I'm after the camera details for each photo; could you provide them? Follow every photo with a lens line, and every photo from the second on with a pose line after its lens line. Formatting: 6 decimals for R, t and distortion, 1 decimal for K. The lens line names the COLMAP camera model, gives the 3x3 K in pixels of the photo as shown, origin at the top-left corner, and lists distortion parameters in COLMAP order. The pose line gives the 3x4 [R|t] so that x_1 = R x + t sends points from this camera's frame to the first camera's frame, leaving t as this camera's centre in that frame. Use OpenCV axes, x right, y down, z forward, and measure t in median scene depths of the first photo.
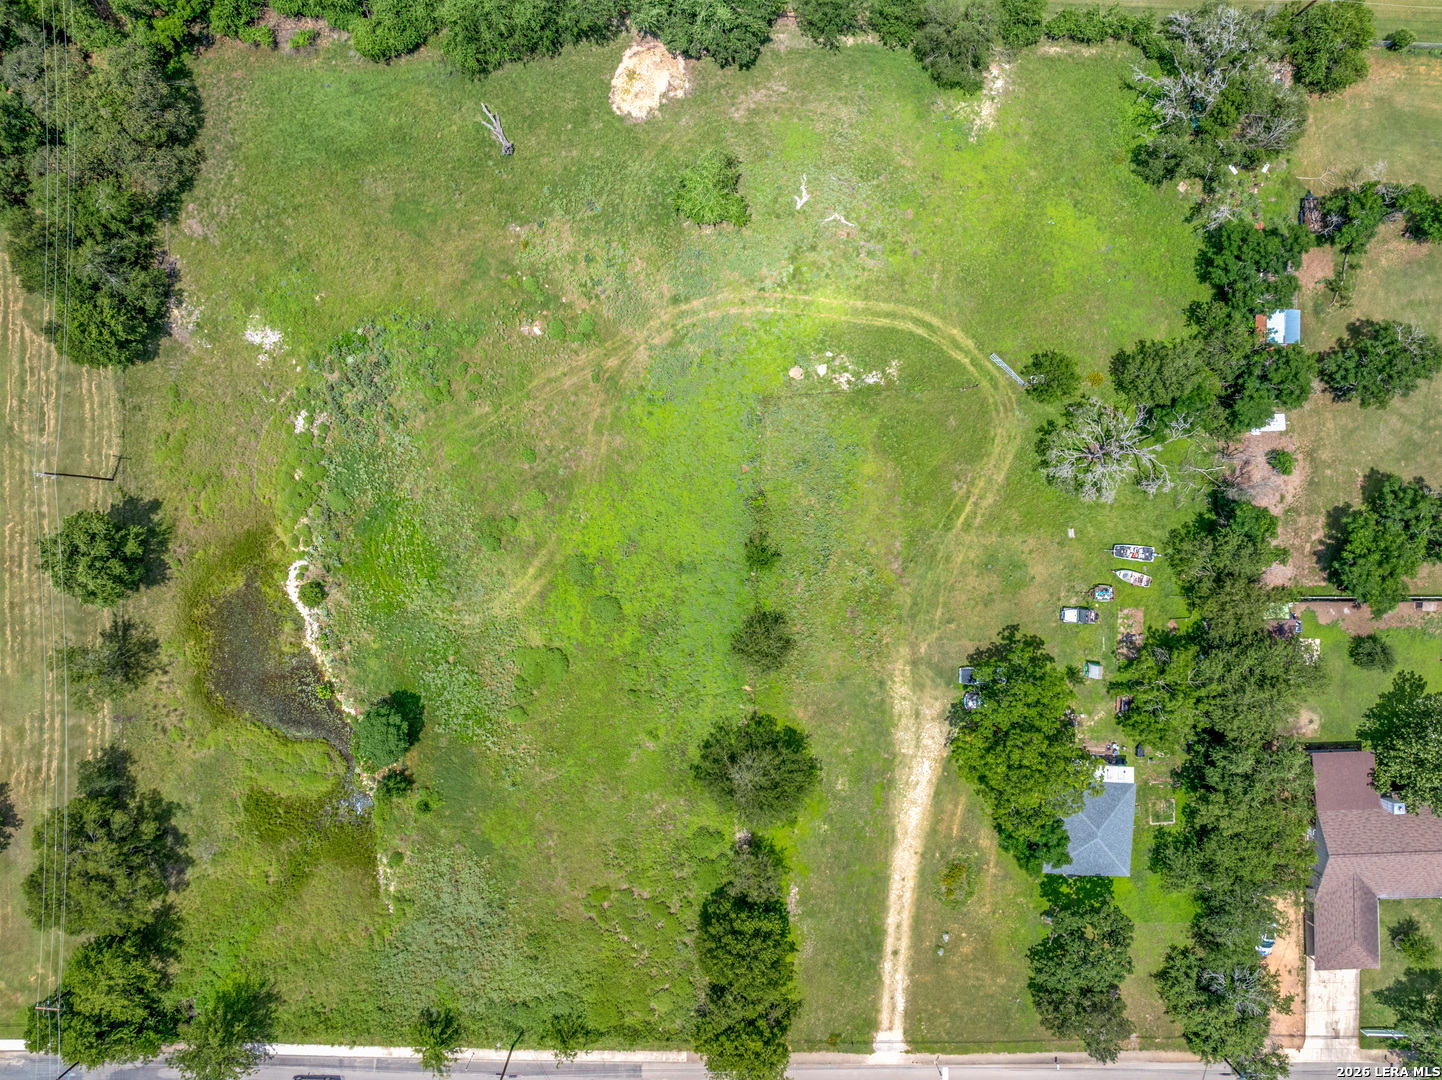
lens RADIAL K [[1010.1, 0, 724.1], [0, 1010.1, 544.6], [0, 0, 1]] dist [-0.030040, -0.005399]
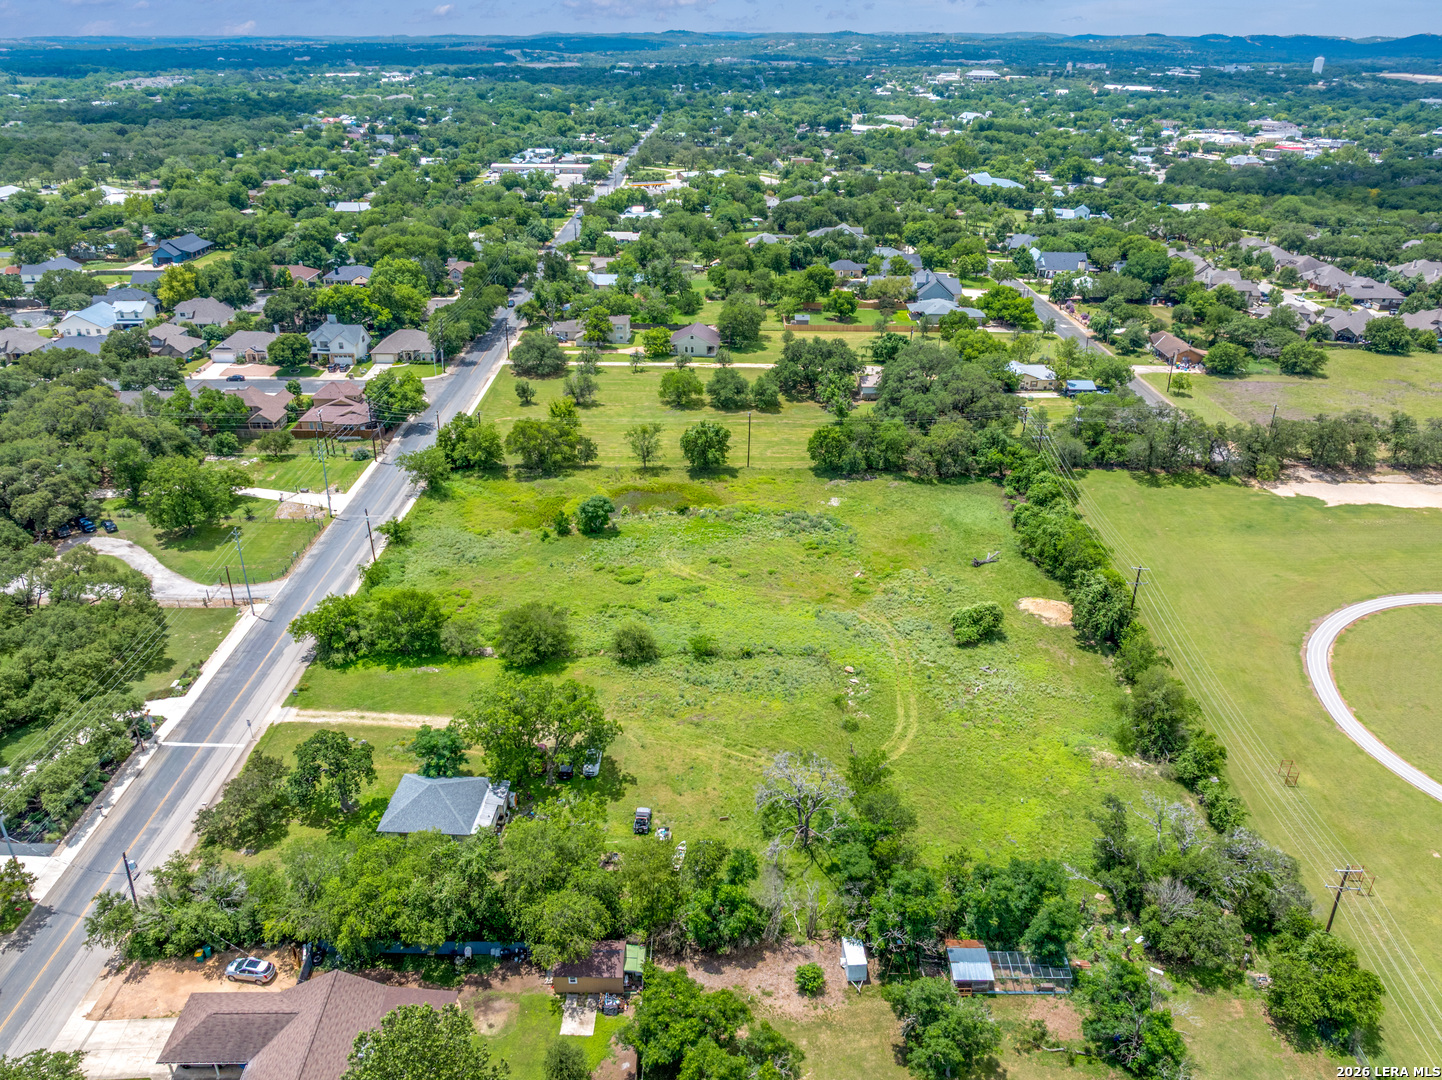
lens RADIAL K [[1040.4, 0, 724.0], [0, 1040.4, 518.0], [0, 0, 1]] dist [-0.040747, -0.003165]
pose [[0.008749, 0.427076, -0.904173, 1.157222], [-0.999943, -0.001732, -0.010493, -0.000402], [-0.006047, 0.904214, 0.427037, 0.277178]]
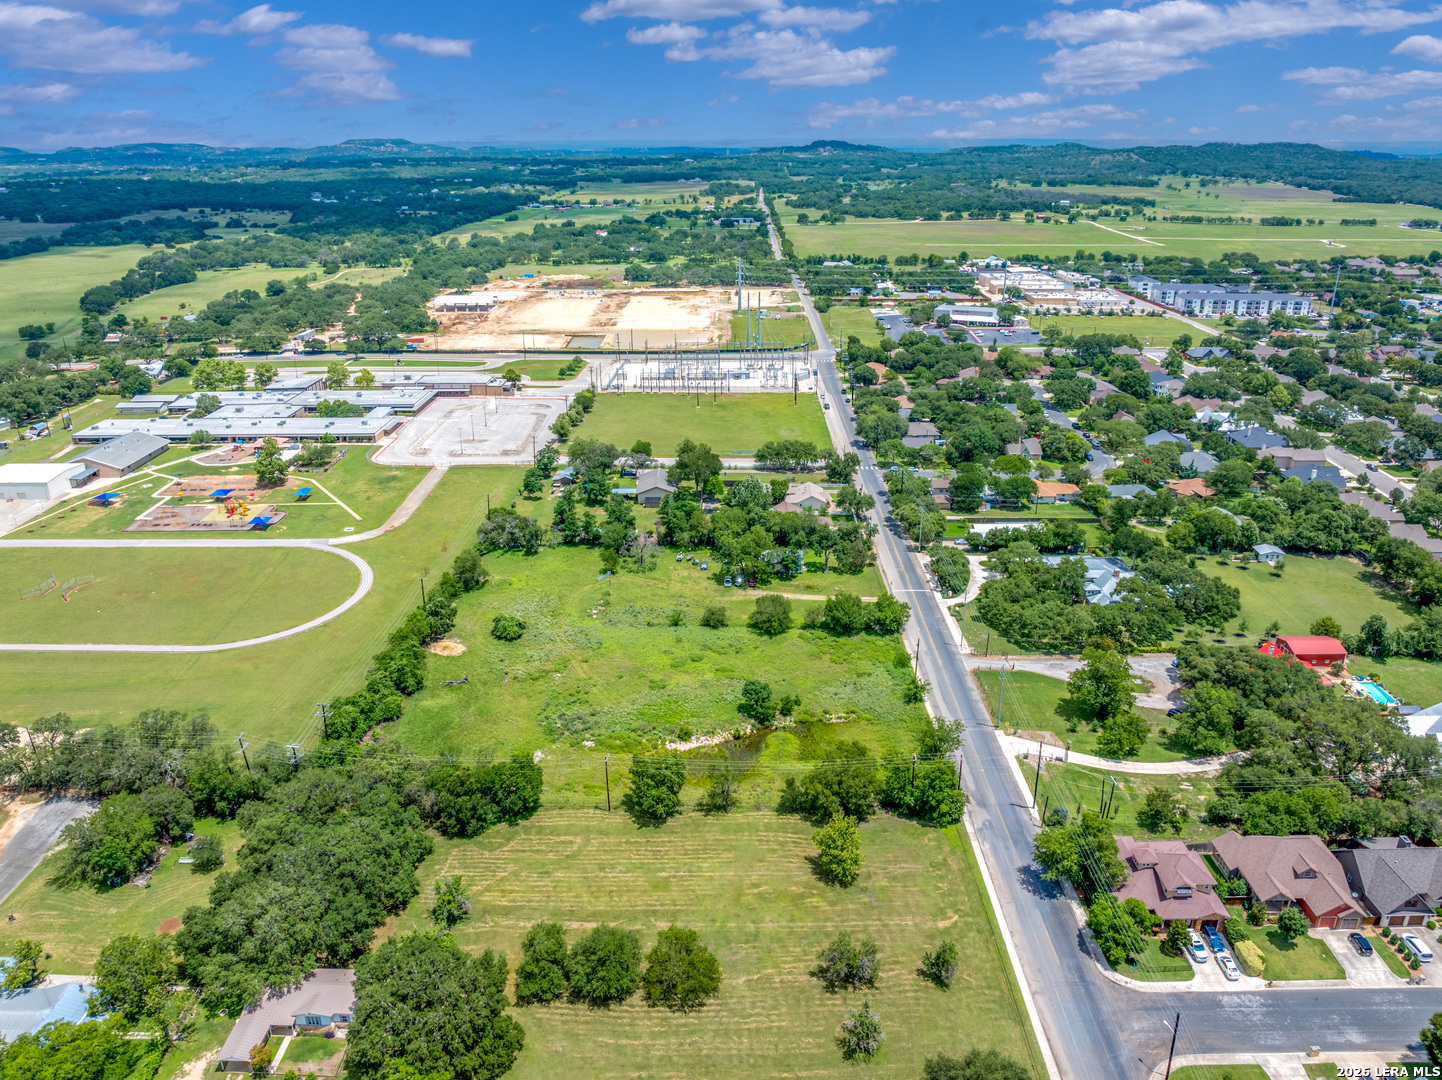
lens RADIAL K [[1023.4, 0, 722.8], [0, 1023.4, 537.6], [0, 0, 1]] dist [-0.037714, 0.000213]
pose [[0.001053, -0.363727, 0.931505, -2.004037], [0.999999, 0.001448, -0.000565, 0.118464], [-0.001143, 0.931505, 0.363728, -0.002845]]
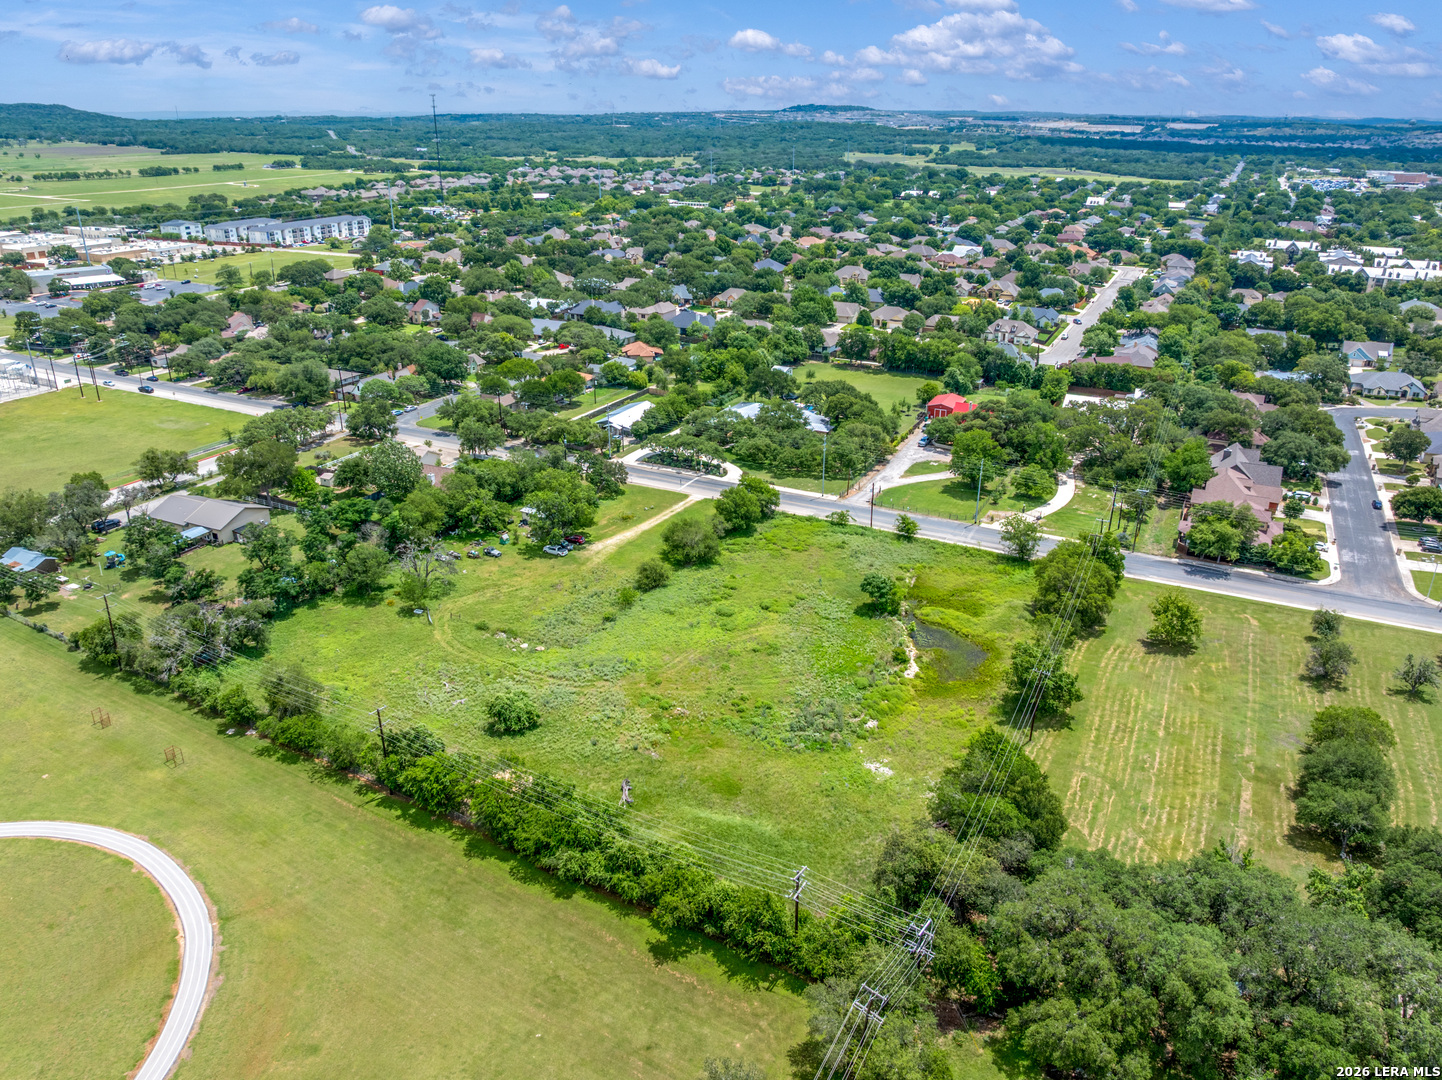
lens RADIAL K [[1012.9, 0, 723.7], [0, 1012.9, 541.2], [0, 0, 1]] dist [-0.042263, 0.009513]
pose [[-0.894605, -0.175510, 0.410947, -0.758045], [0.446856, -0.349658, 0.823443, -1.223770], [-0.000832, 0.920291, 0.391233, 0.267977]]
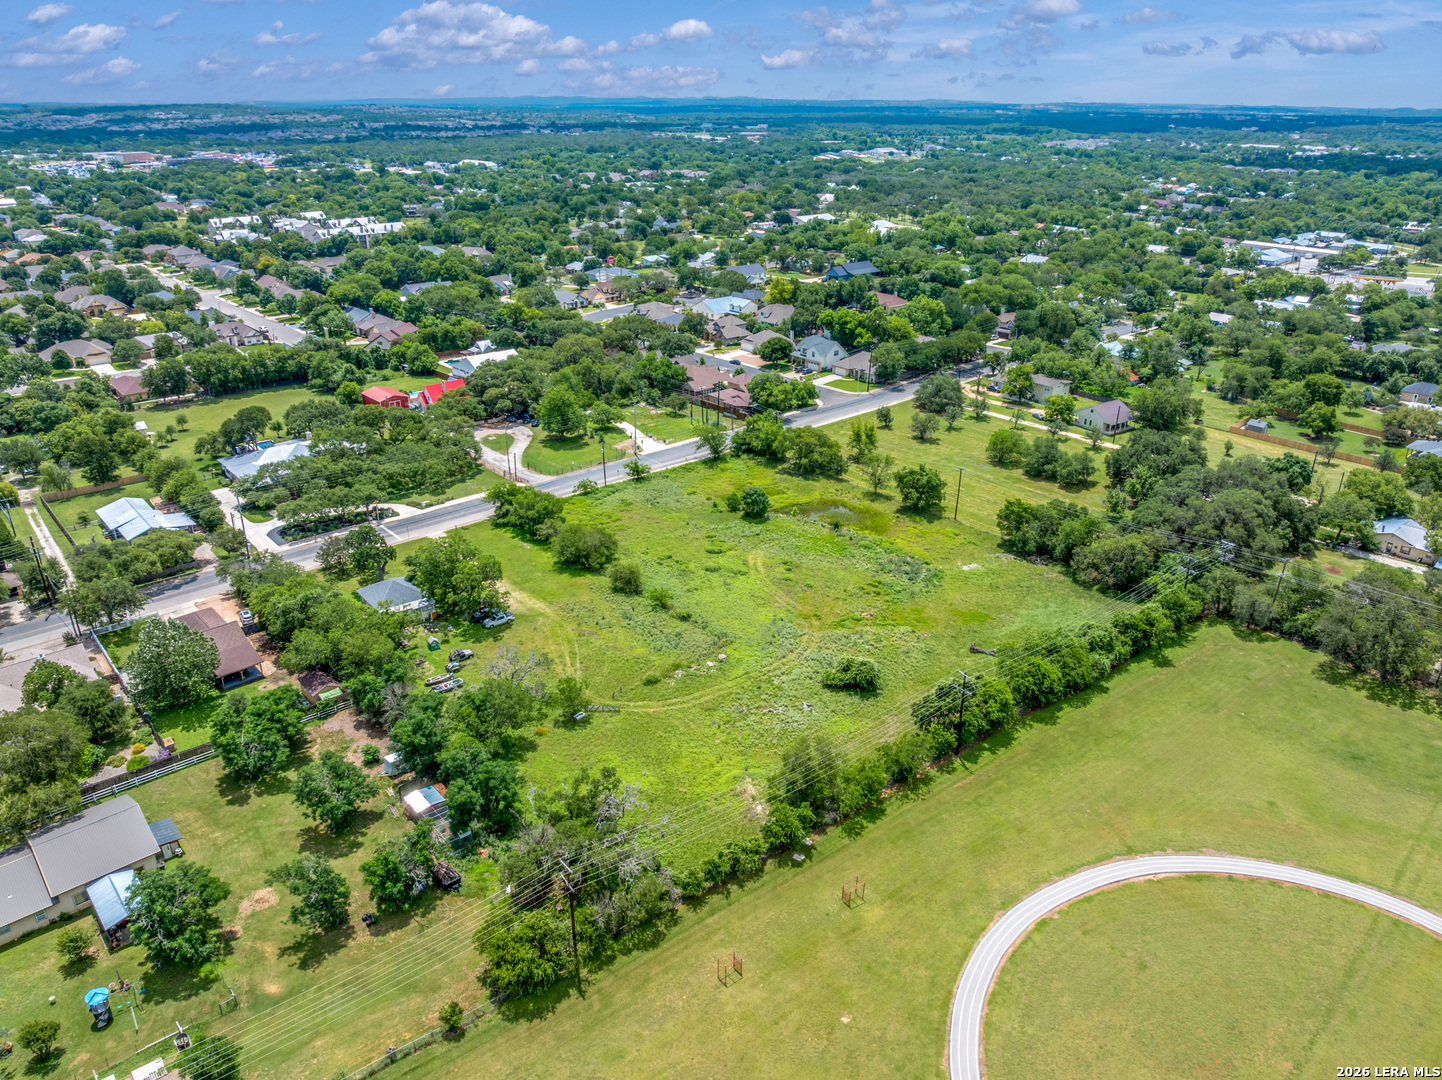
lens RADIAL K [[1012.9, 0, 723.7], [0, 1012.9, 541.2], [0, 0, 1]] dist [-0.042263, 0.009513]
pose [[-0.743901, 0.269586, -0.611502, 0.901234], [-0.668290, -0.301146, 0.680221, -1.098267], [-0.000773, 0.914677, 0.404184, 0.269204]]
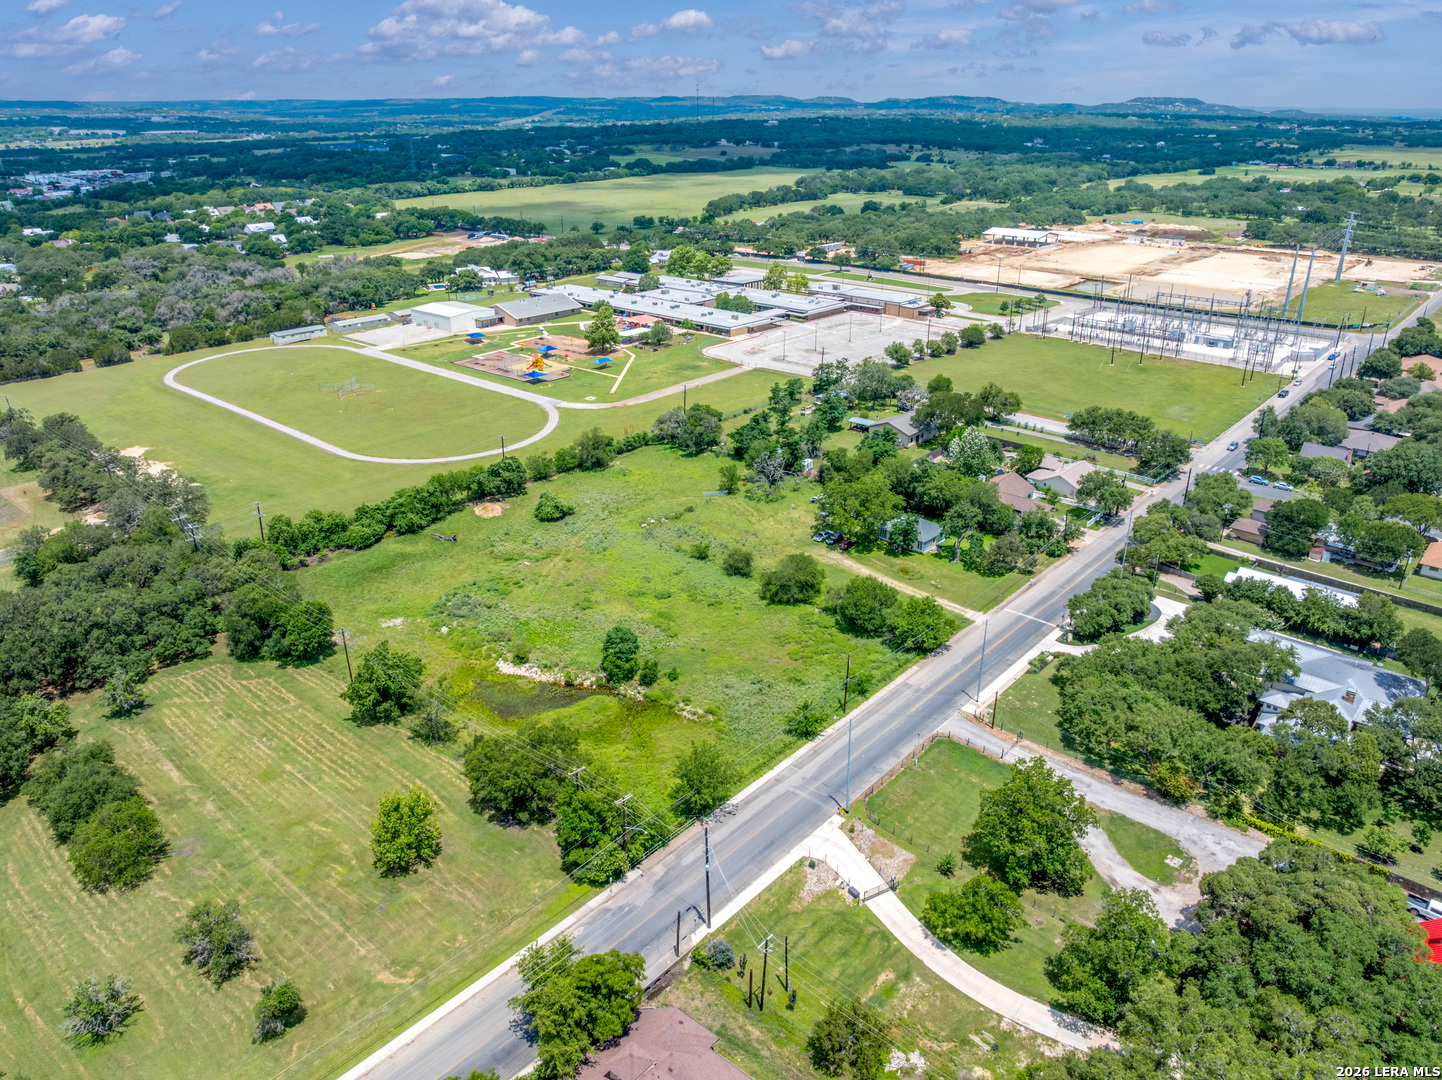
lens RADIAL K [[1010.1, 0, 724.1], [0, 1010.1, 544.6], [0, 0, 1]] dist [-0.030040, -0.005399]
pose [[0.654887, -0.302381, 0.692596, -1.210964], [0.755696, 0.270397, -0.596498, 1.141242], [-0.006906, 0.914030, 0.405587, 0.227881]]
